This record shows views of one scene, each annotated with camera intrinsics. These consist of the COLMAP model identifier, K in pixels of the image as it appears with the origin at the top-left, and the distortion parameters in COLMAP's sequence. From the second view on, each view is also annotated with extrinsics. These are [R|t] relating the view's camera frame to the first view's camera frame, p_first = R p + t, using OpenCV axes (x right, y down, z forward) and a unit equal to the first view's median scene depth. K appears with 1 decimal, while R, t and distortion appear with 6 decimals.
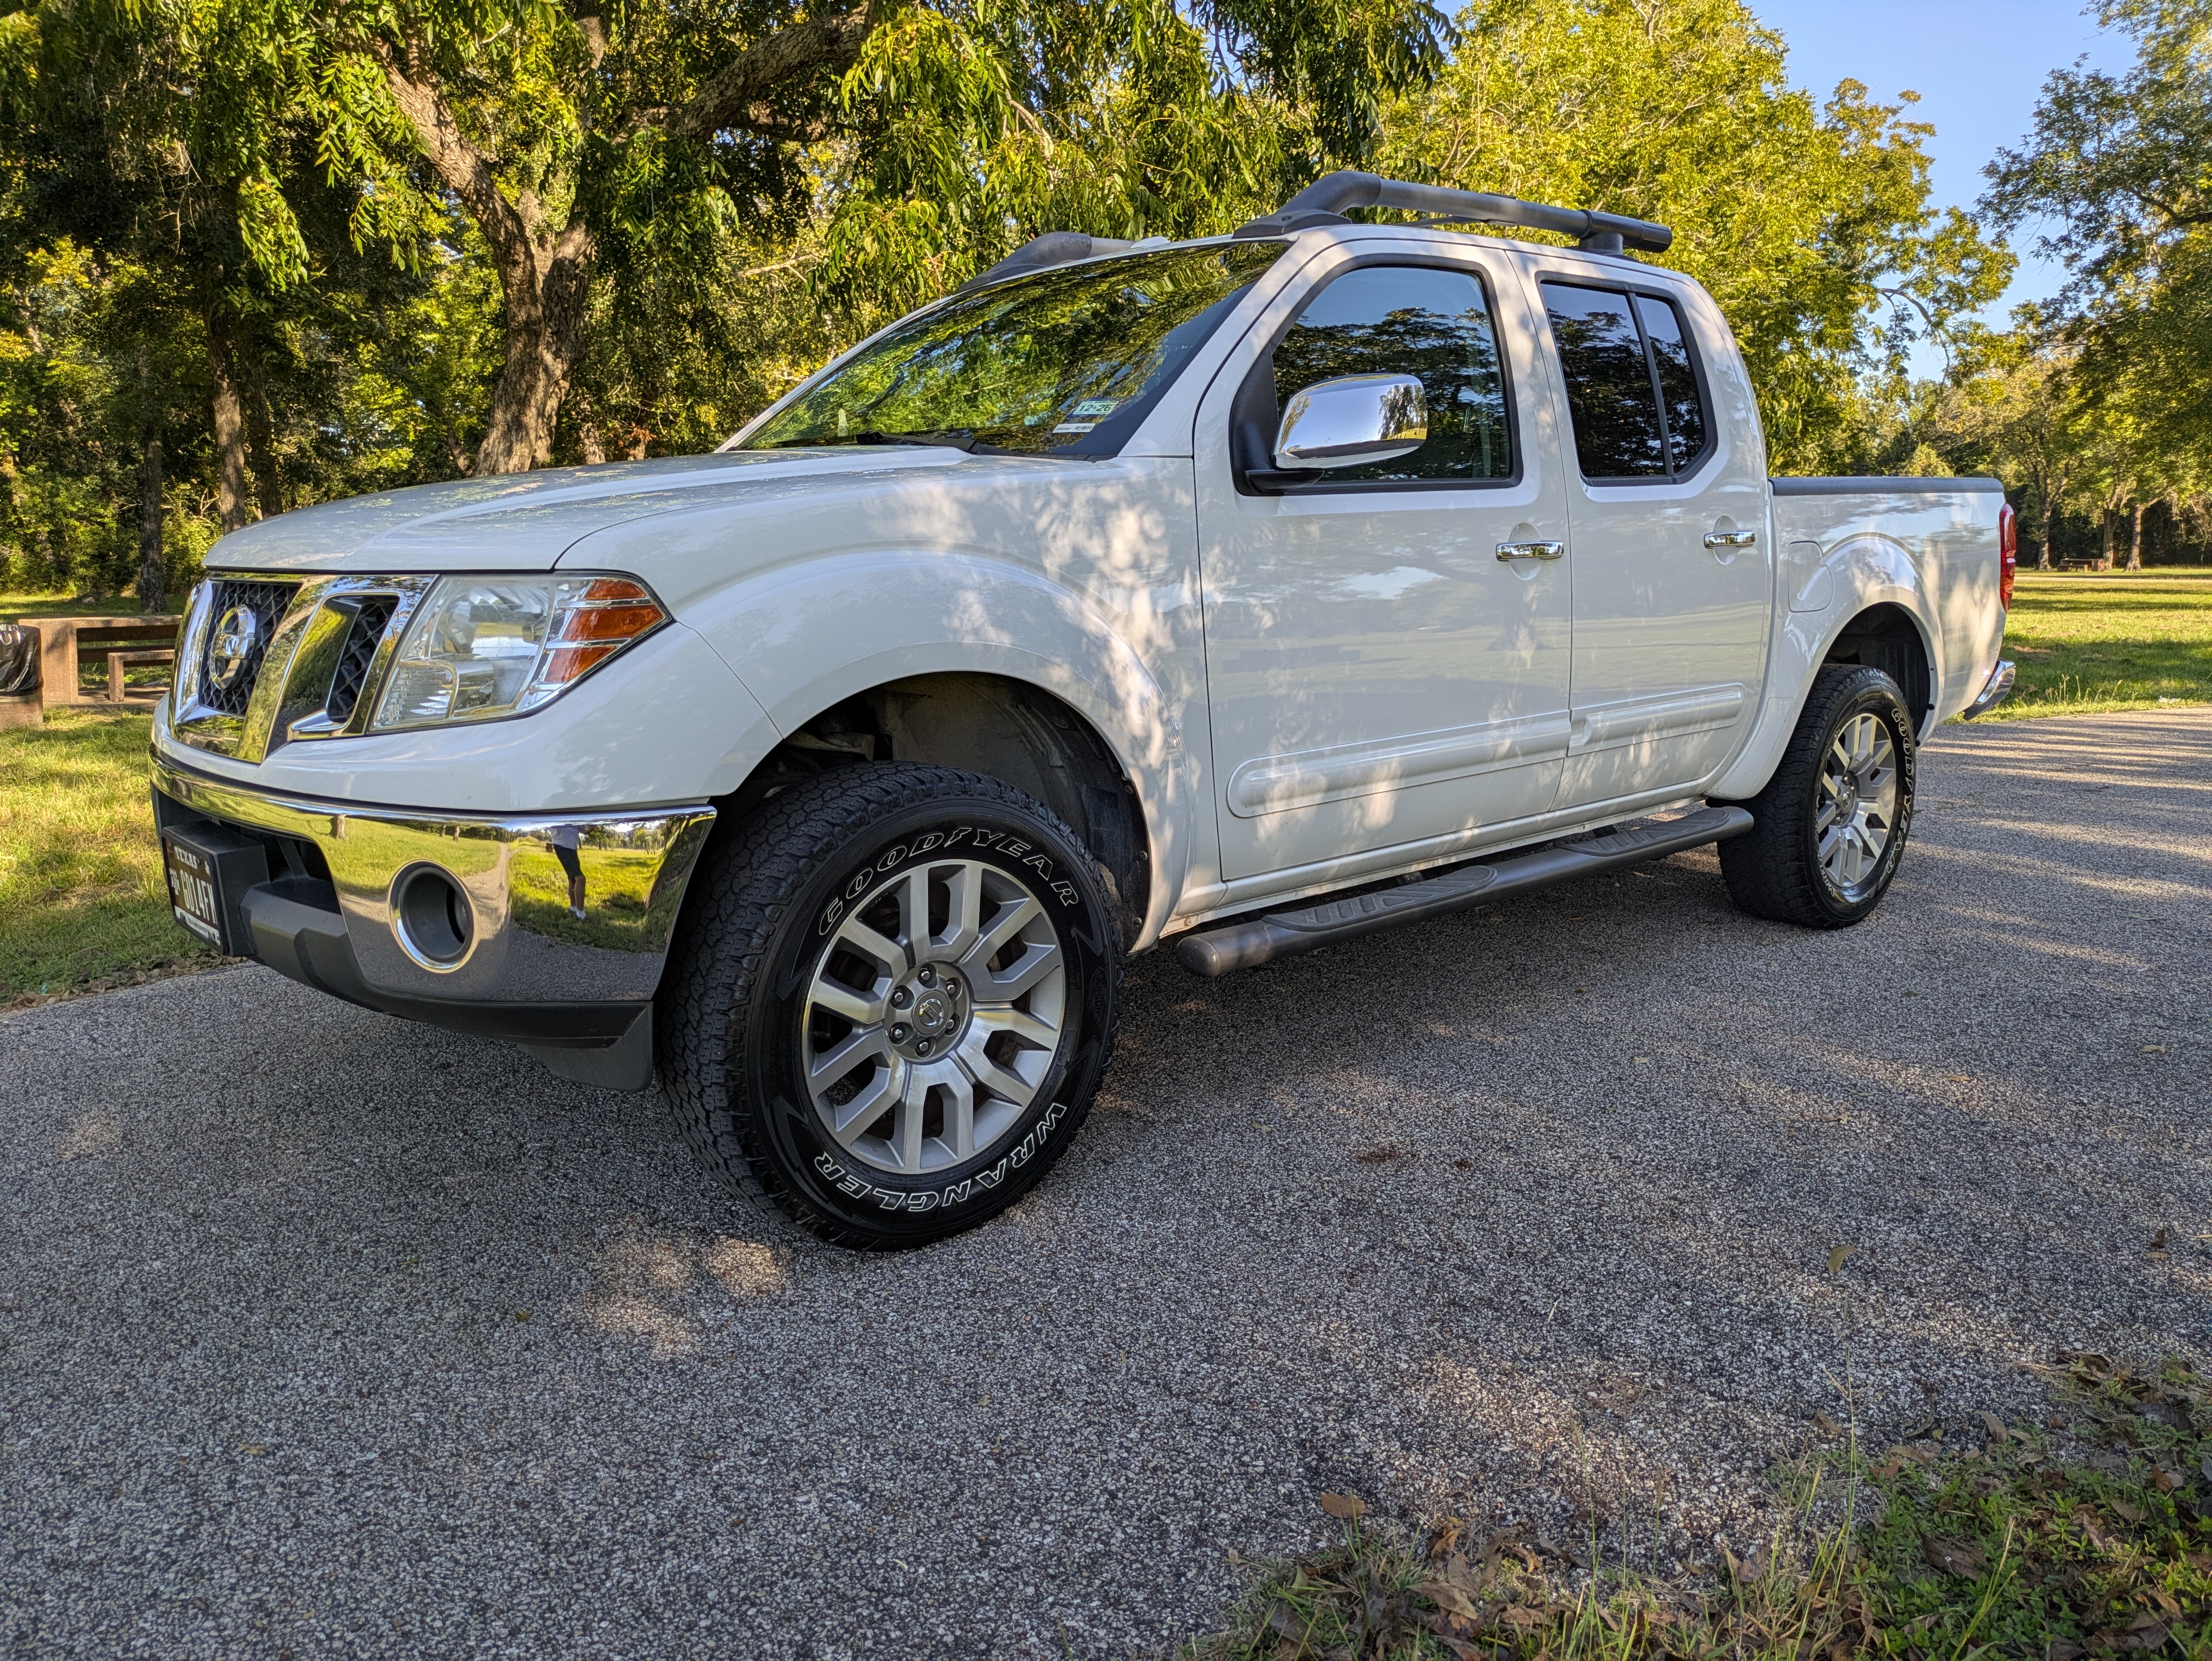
lens RADIAL K [[1615.4, 0, 1096.3], [0, 1615.4, 823.9], [0, 0, 1]] dist [0.041843, -0.037566]
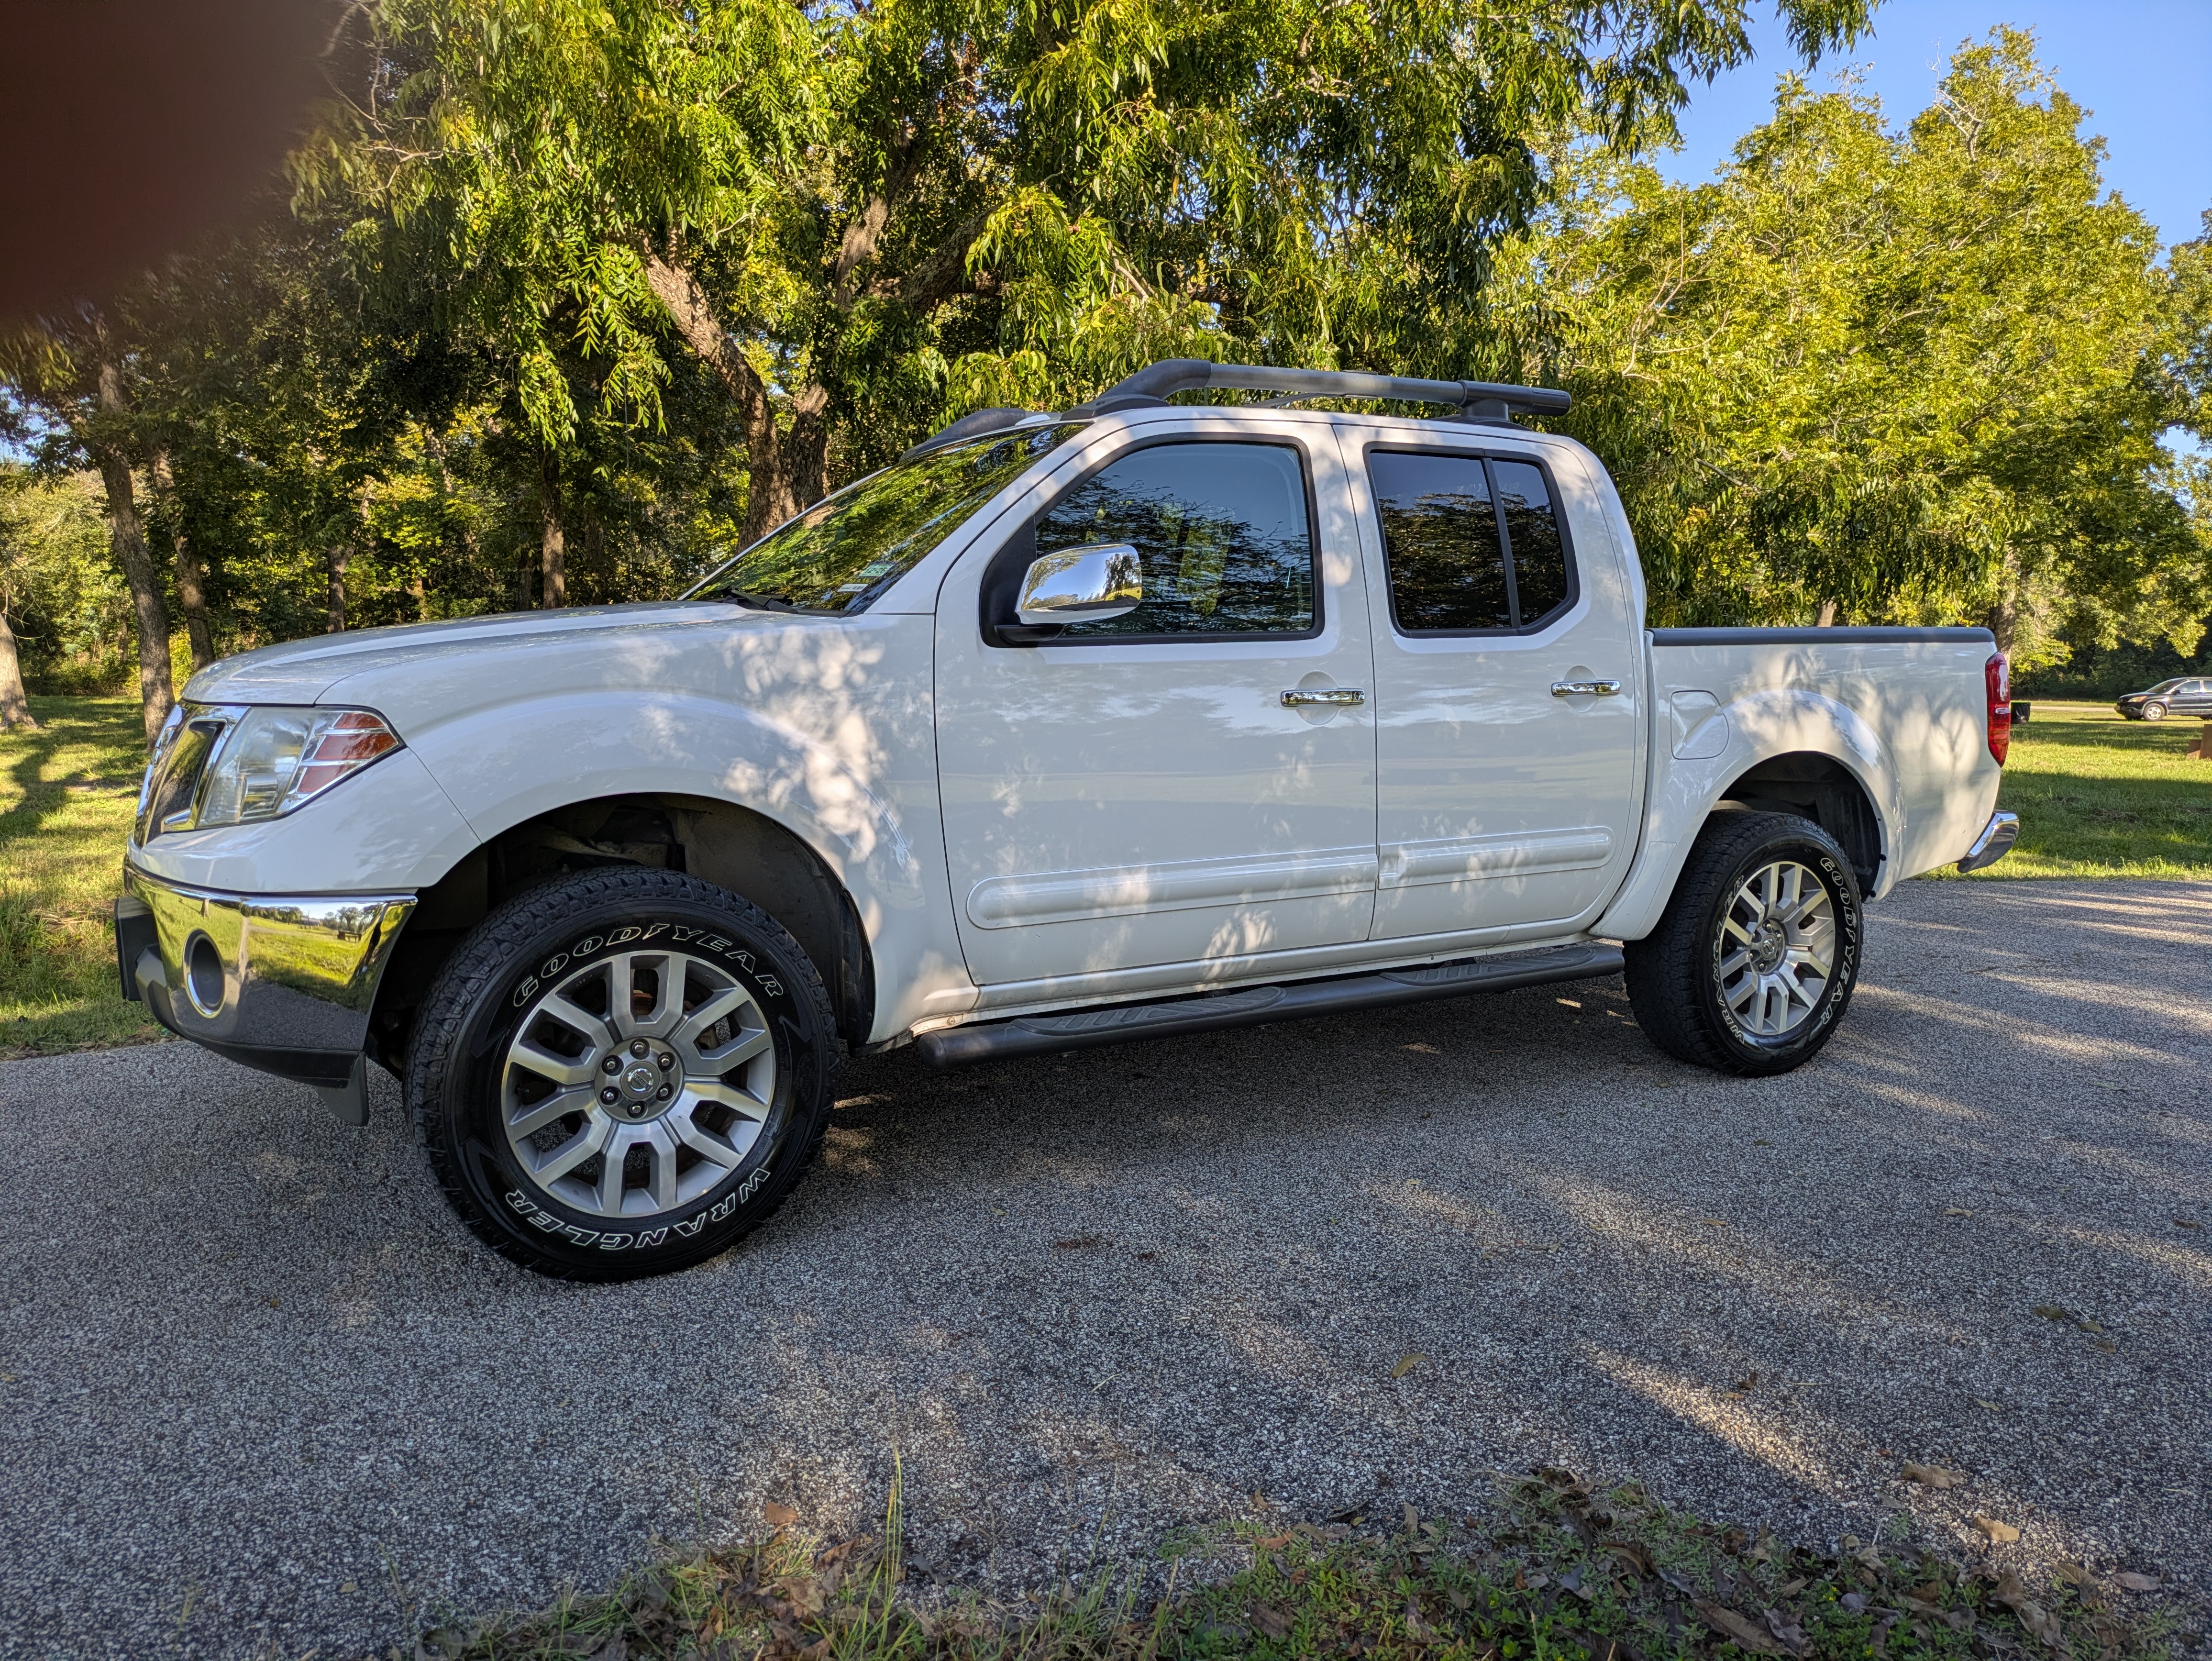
lens RADIAL K [[1615.4, 0, 1096.3], [0, 1615.4, 823.9], [0, 0, 1]] dist [0.041843, -0.037566]
pose [[0.980052, 0.033011, -0.195982, 0.401338], [-0.047185, 0.996562, -0.068102, -0.004145], [0.193060, 0.075991, 0.978240, -0.093999]]
